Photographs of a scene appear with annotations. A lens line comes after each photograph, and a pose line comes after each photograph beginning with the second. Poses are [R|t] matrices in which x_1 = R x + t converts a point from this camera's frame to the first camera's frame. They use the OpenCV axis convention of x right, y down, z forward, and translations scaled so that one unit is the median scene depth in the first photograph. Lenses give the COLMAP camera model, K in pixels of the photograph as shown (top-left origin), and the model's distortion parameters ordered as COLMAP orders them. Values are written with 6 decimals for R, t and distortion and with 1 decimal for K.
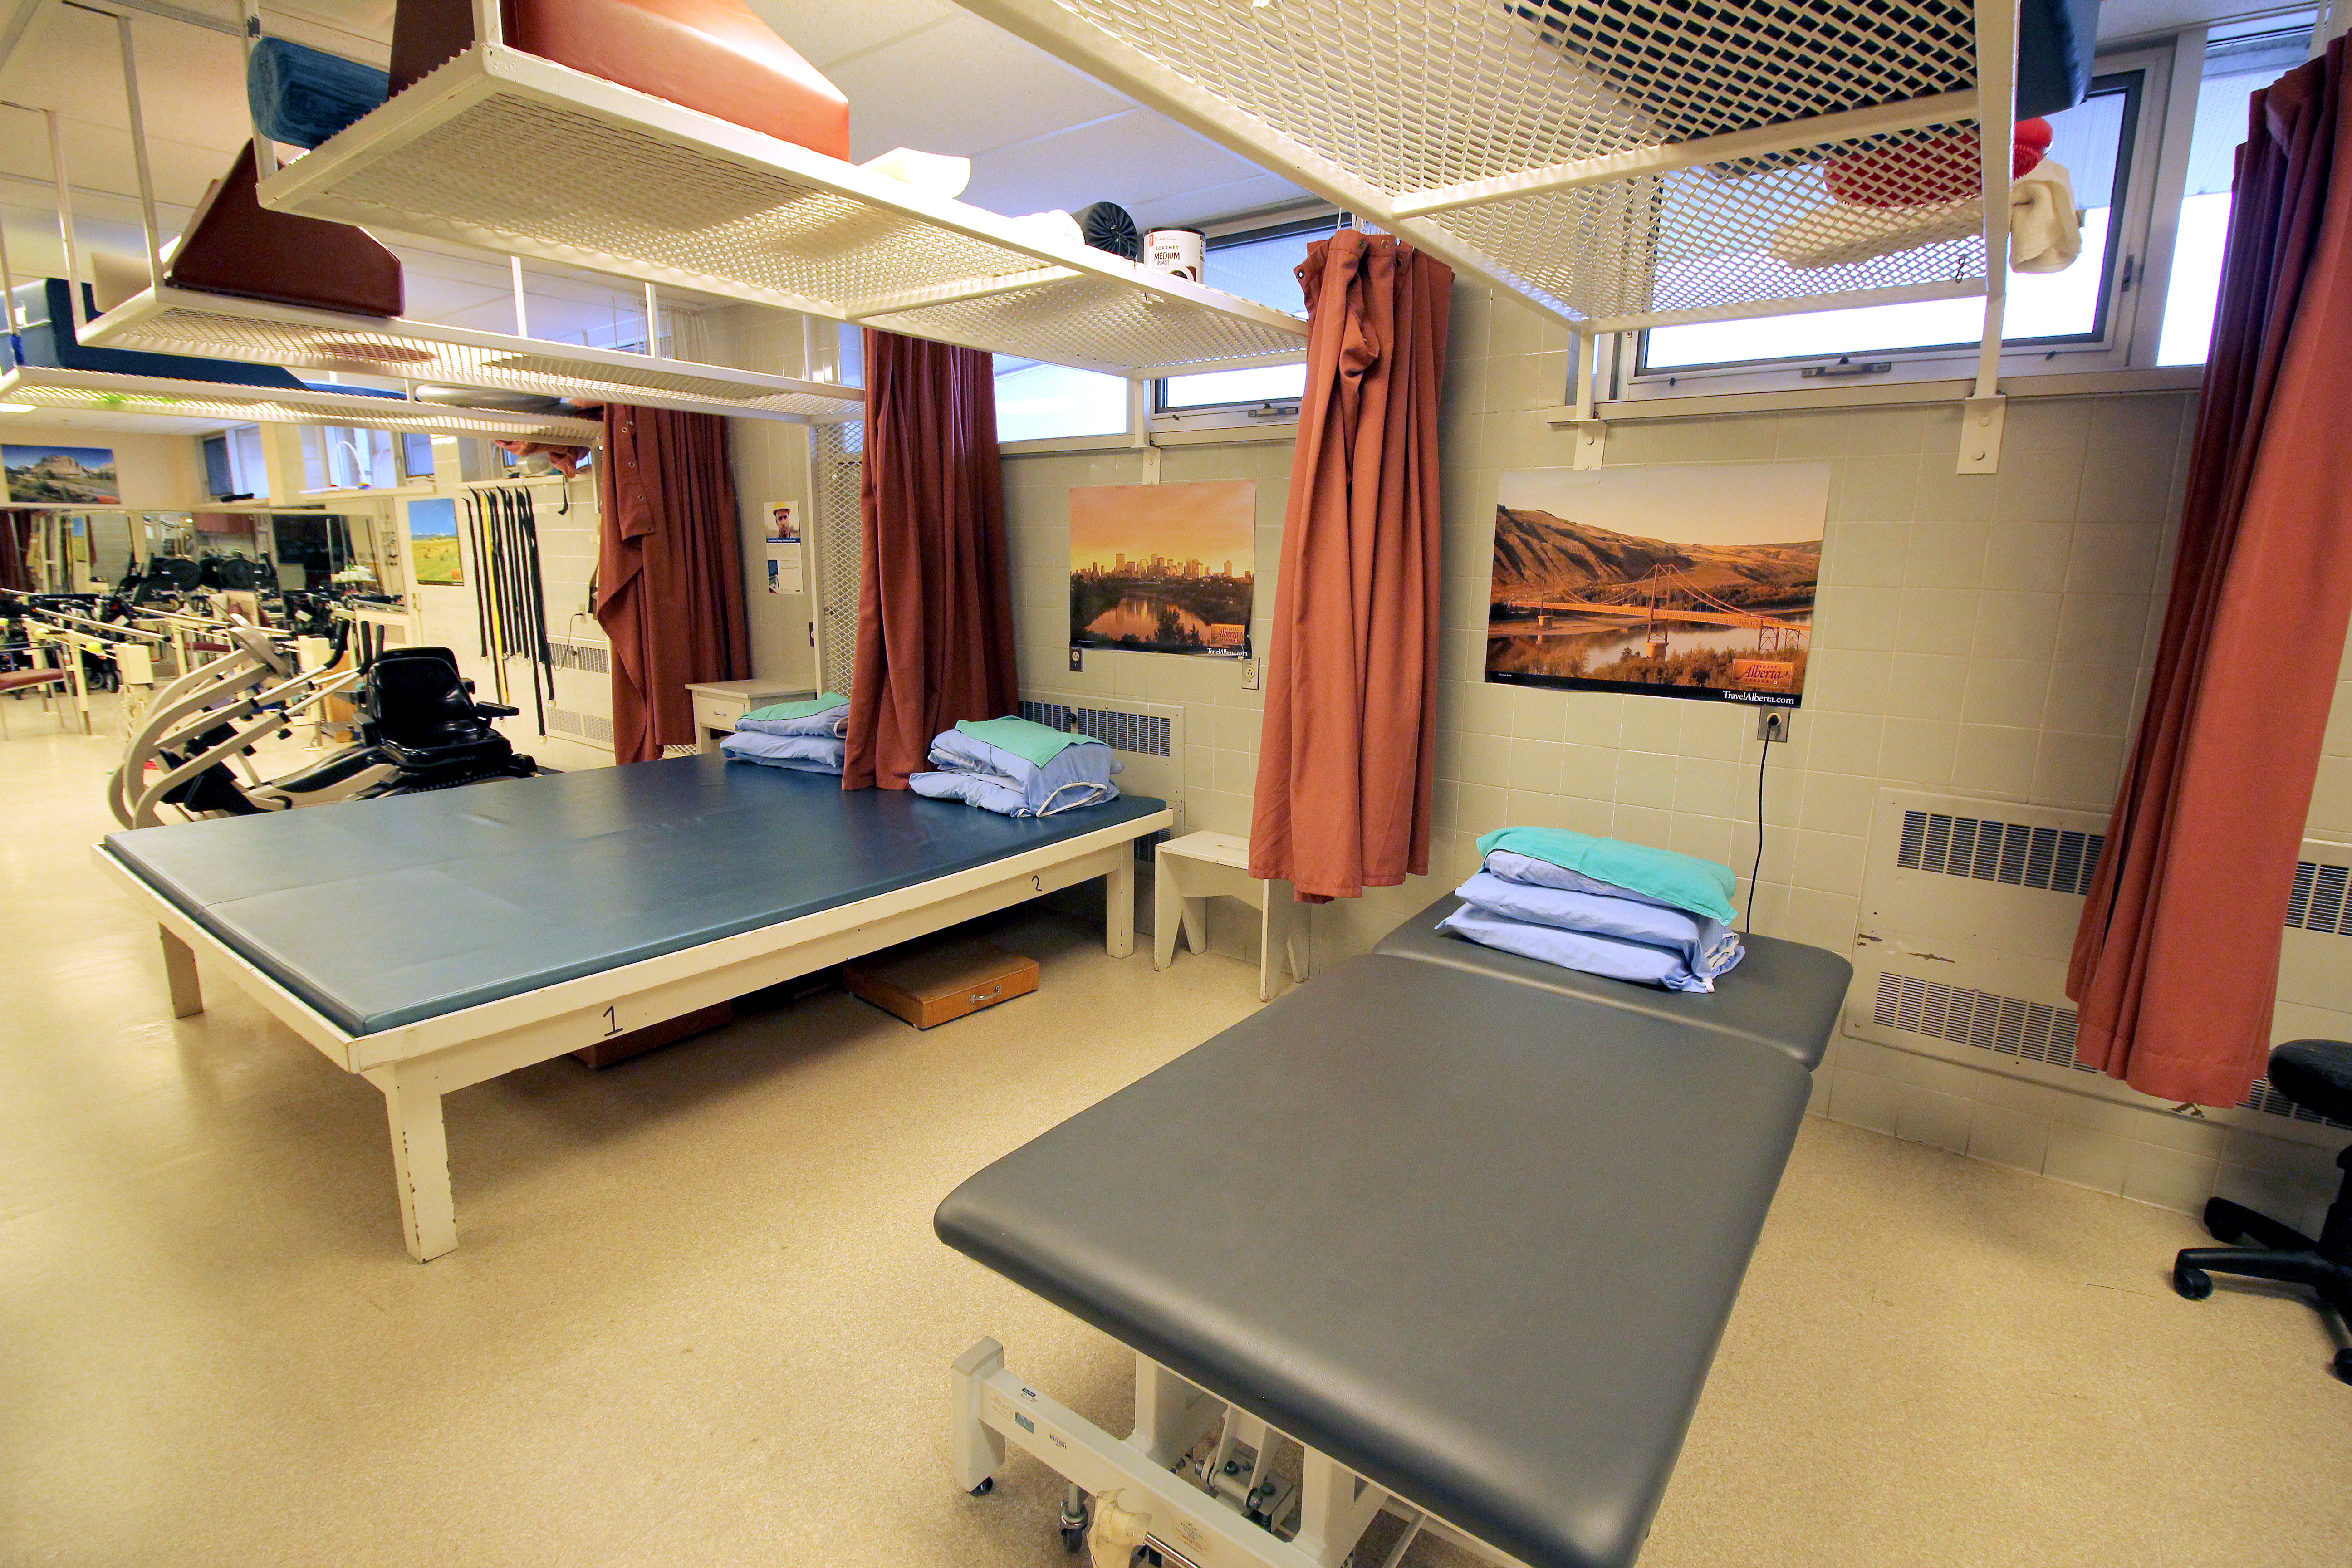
lens RADIAL K [[1088.8, 0, 1194.5], [0, 1088.8, 785.9], [0, 0, 1]] dist [-0.000594, -0.012248]
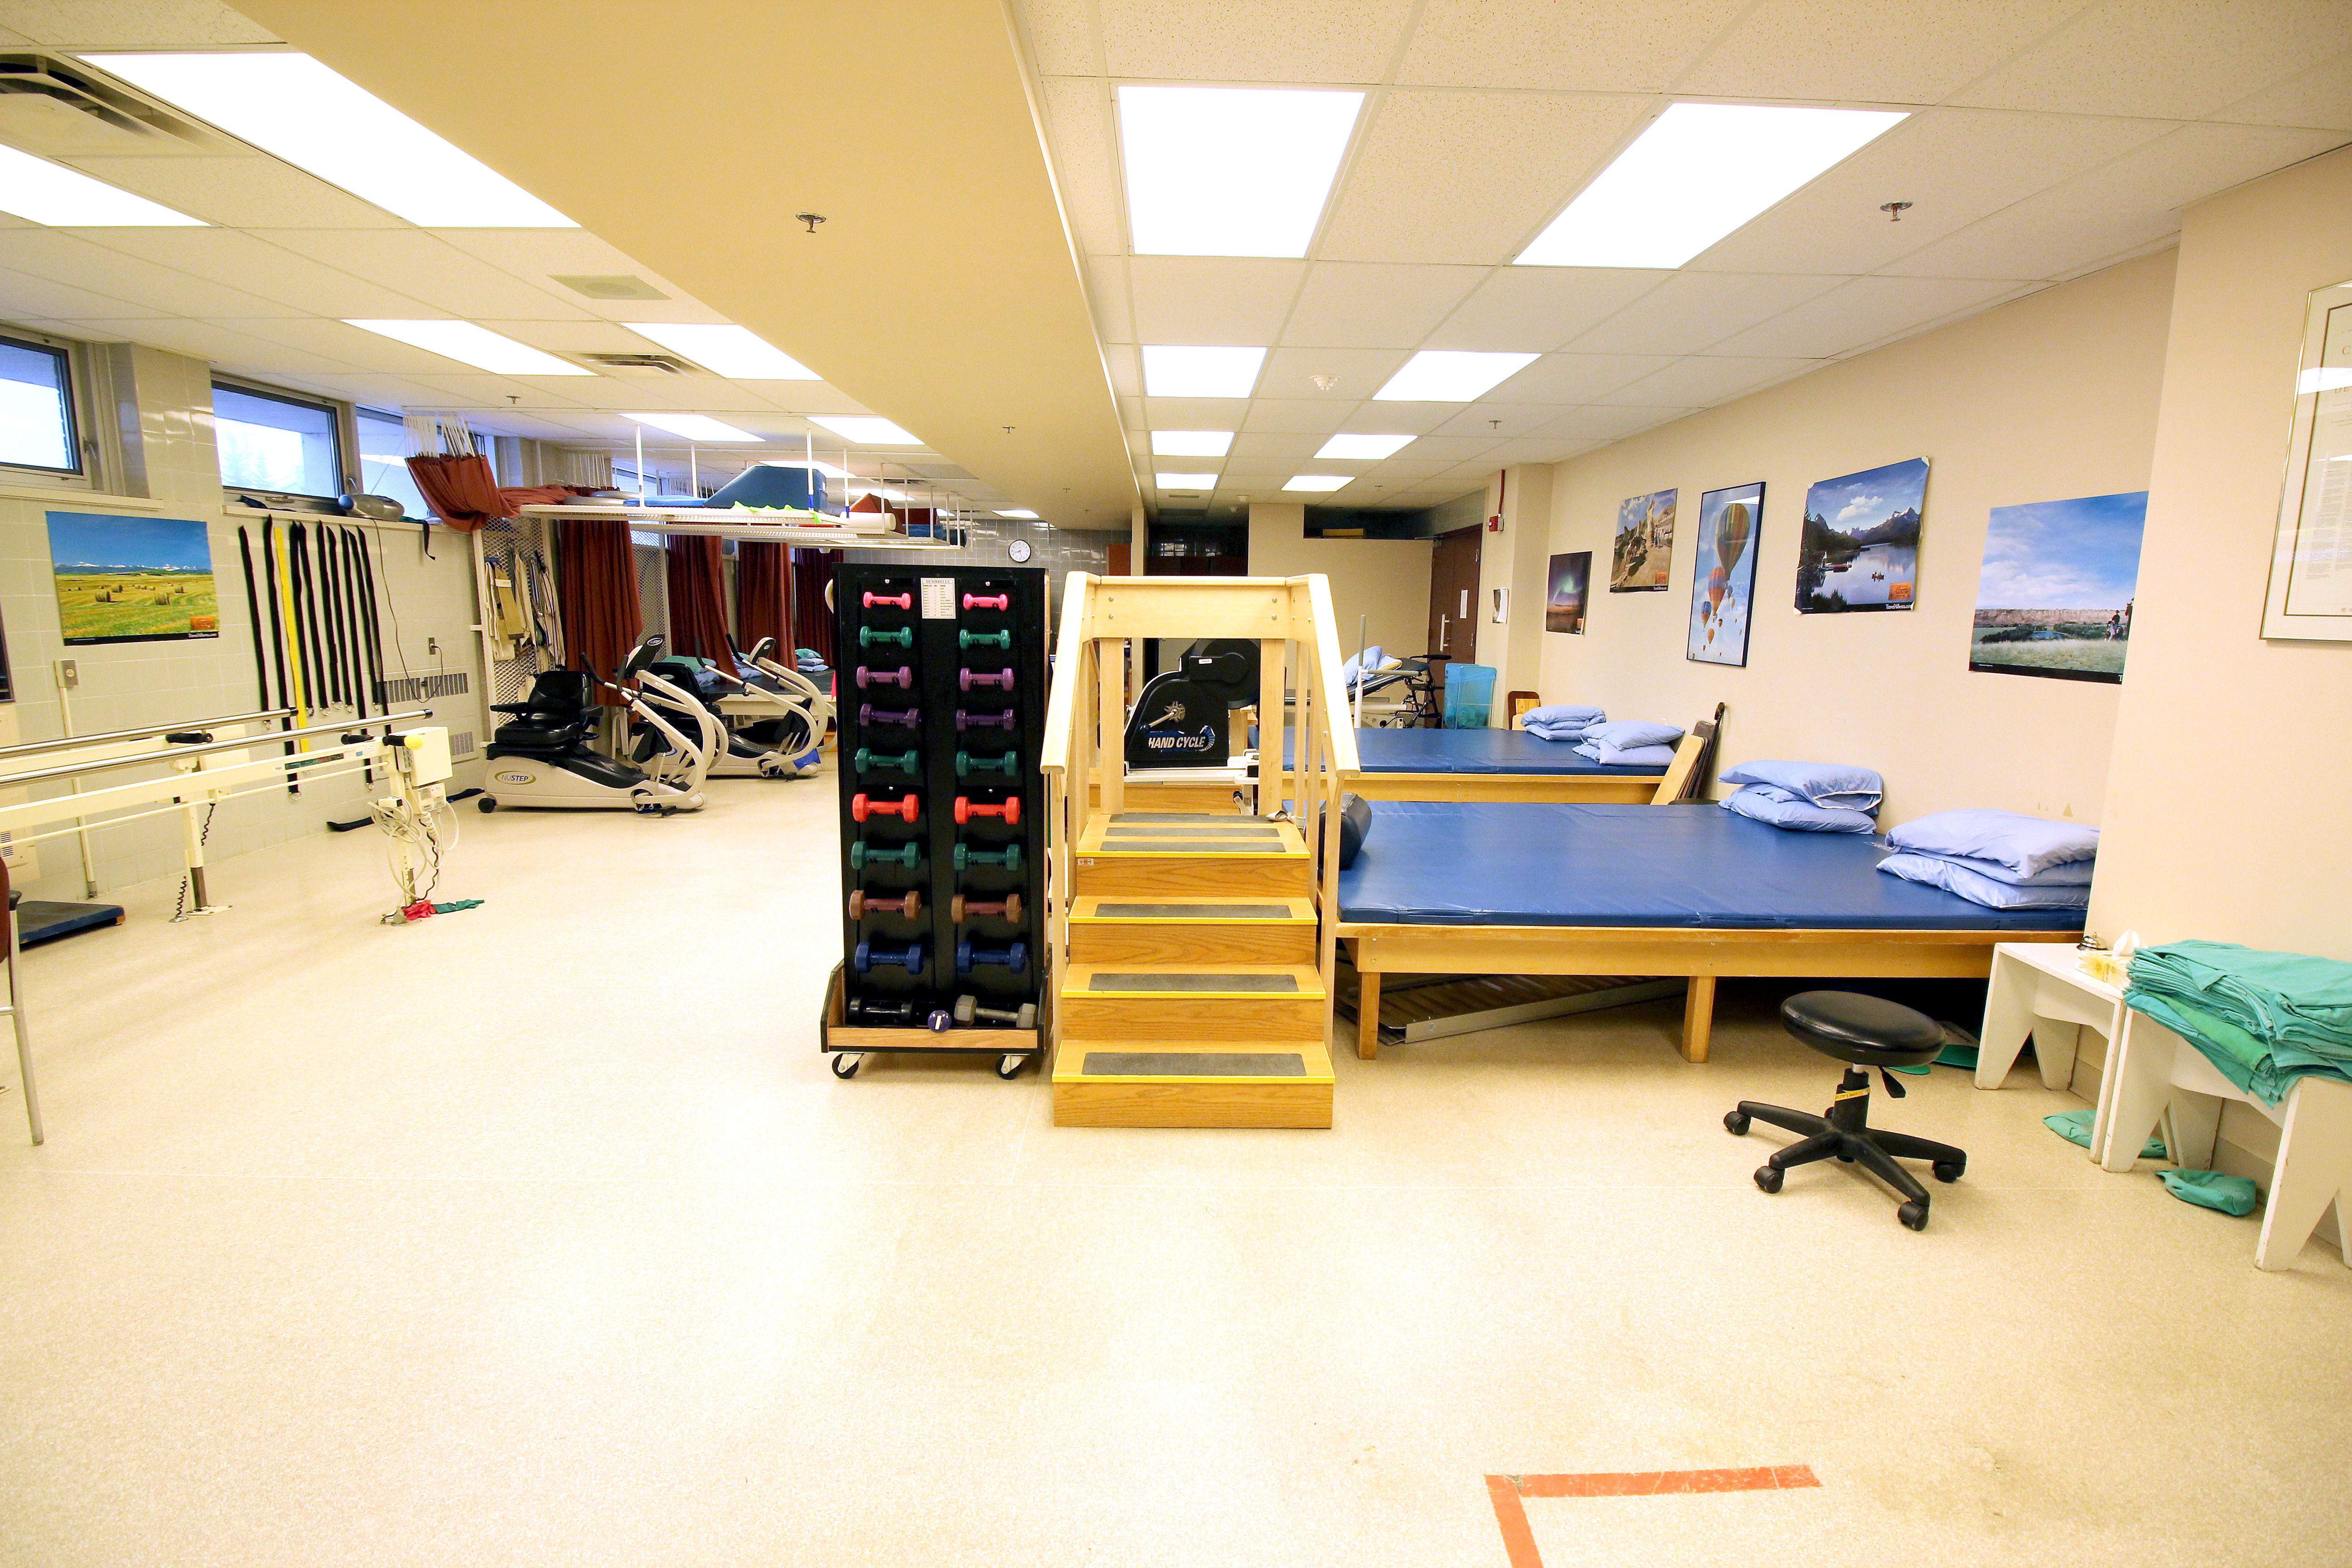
lens RADIAL K [[1088.8, 0, 1189.6], [0, 1088.8, 784.8], [0, 0, 1]] dist [-0.000594, -0.012248]
pose [[-0.608217, -0.156834, 0.778123, -3.271754], [0.136422, 0.945047, 0.297113, -0.422107], [-0.781960, 0.286862, -0.553397, 1.774088]]
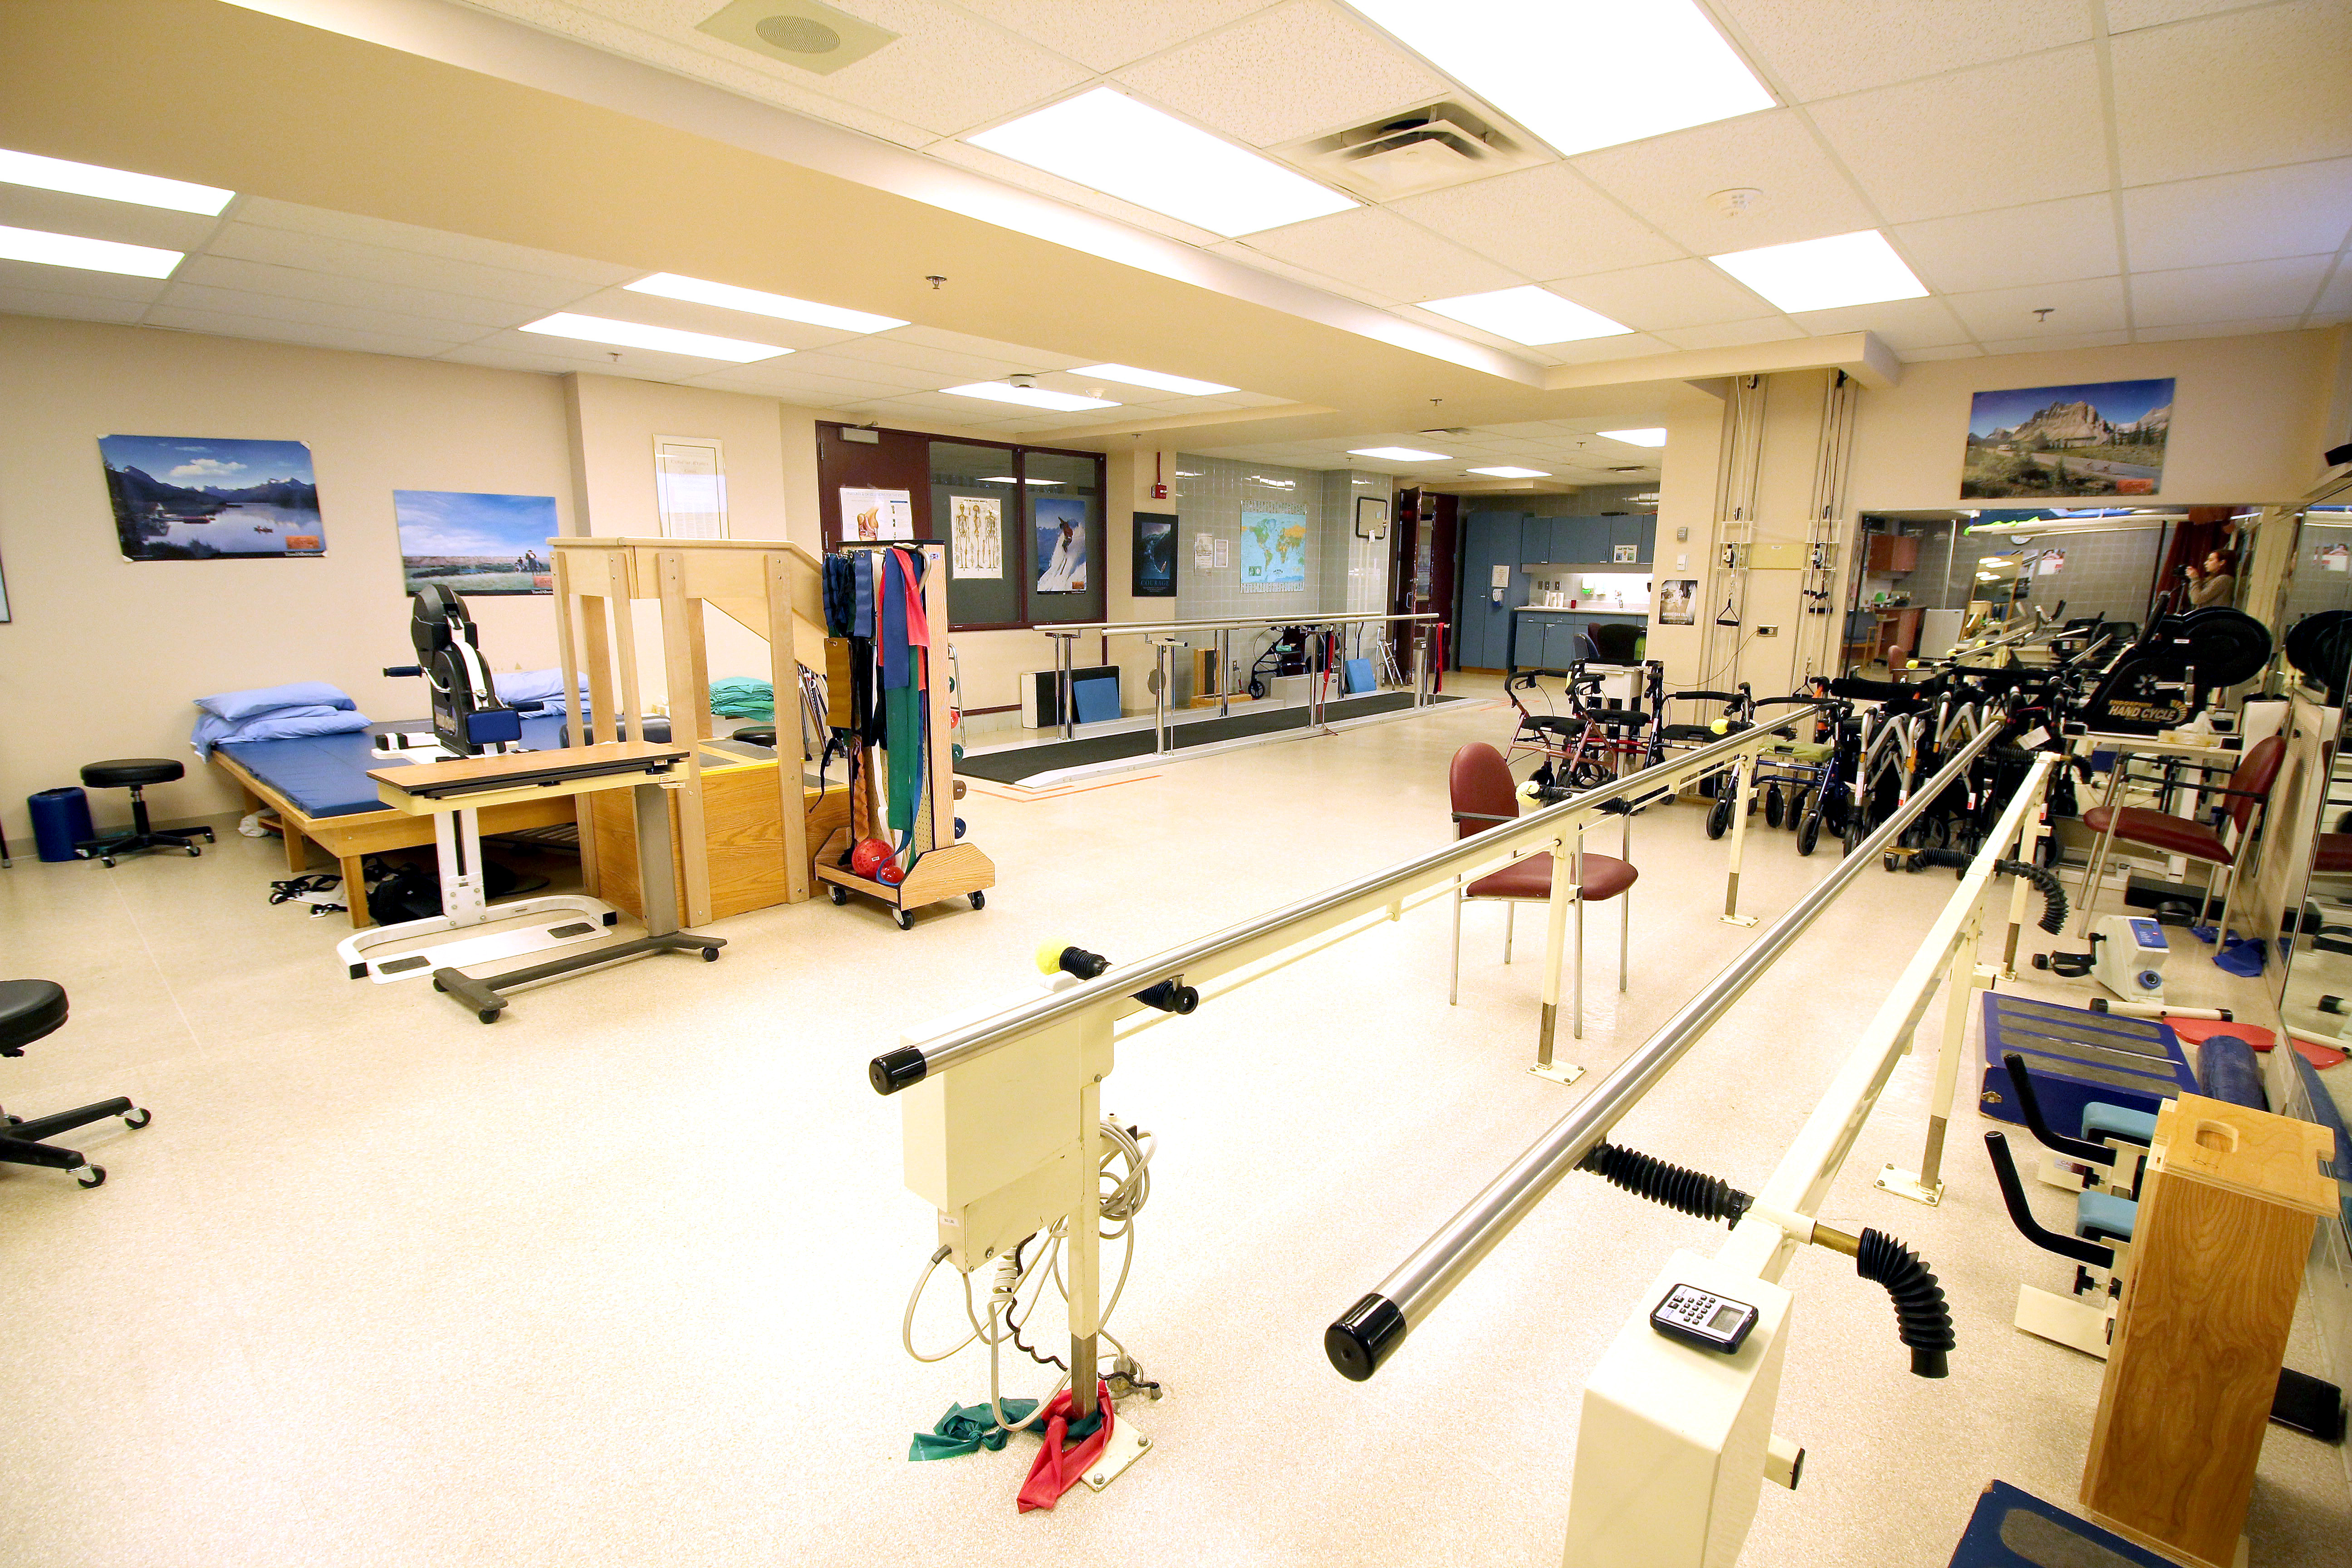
lens RADIAL K [[1088.8, 0, 1192.8], [0, 1088.8, 777.7], [0, 0, 1]] dist [-0.000594, -0.012248]
pose [[-0.083280, 0.171845, -0.981597, -1.370056], [-0.214562, 0.958824, 0.186062, -0.402145], [0.973153, 0.226109, -0.042979, 1.829100]]
